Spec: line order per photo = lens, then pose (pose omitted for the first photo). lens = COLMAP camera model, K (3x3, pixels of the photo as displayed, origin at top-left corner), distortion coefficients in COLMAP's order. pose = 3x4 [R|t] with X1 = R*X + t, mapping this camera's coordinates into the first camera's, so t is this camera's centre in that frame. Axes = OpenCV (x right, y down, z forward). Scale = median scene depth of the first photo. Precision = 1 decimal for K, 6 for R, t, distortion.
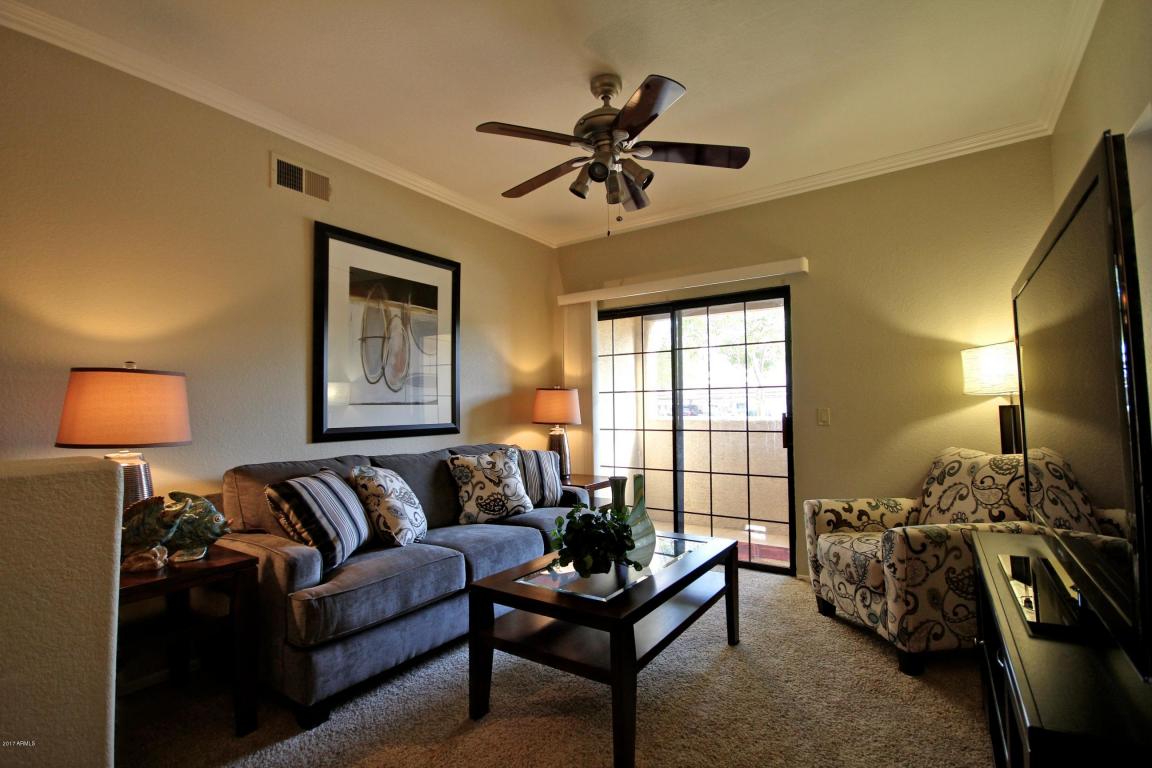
lens RADIAL K [[535.0, 0, 568.7], [0, 535.0, 382.1], [0, 0, 1]] dist [-0.000349, -0.000162]
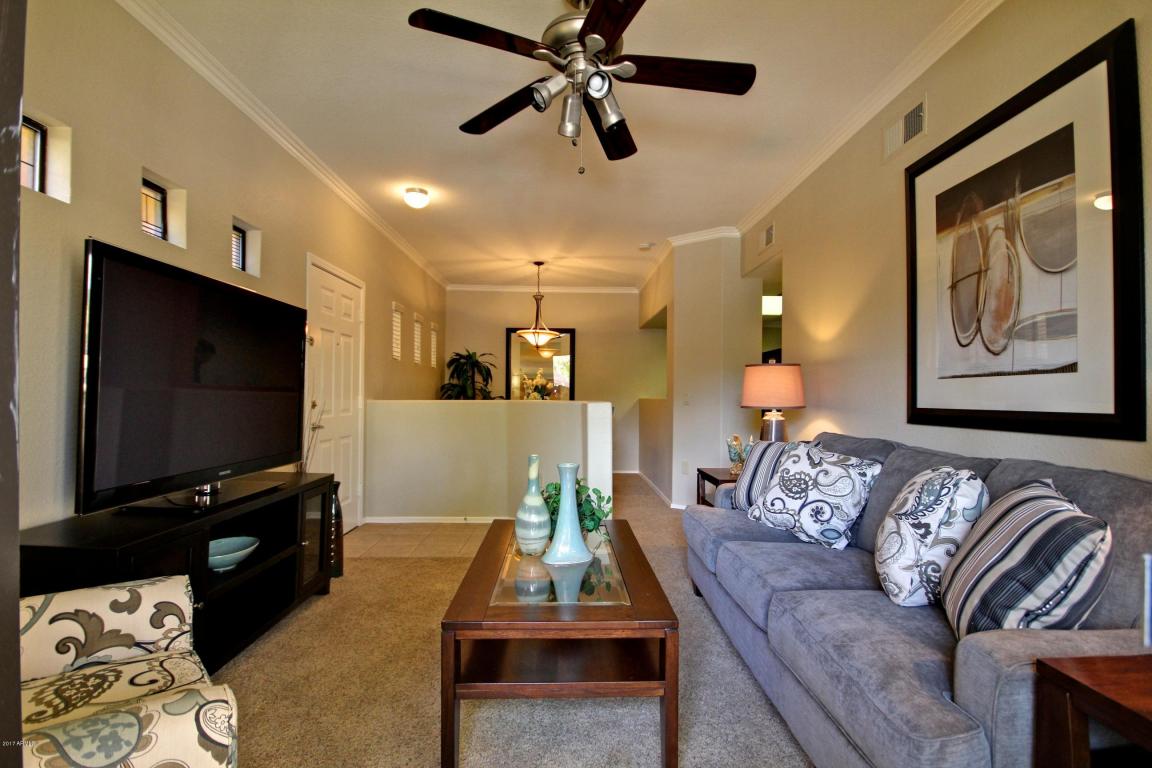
lens RADIAL K [[535.0, 0, 573.1], [0, 535.0, 383.6], [0, 0, 1]] dist [-0.000349, -0.000162]
pose [[-0.814181, 0.004422, -0.580594, 0.423184], [0.036355, 0.998397, -0.043378, 0.060160], [0.579471, -0.056425, -0.813037, 1.220919]]
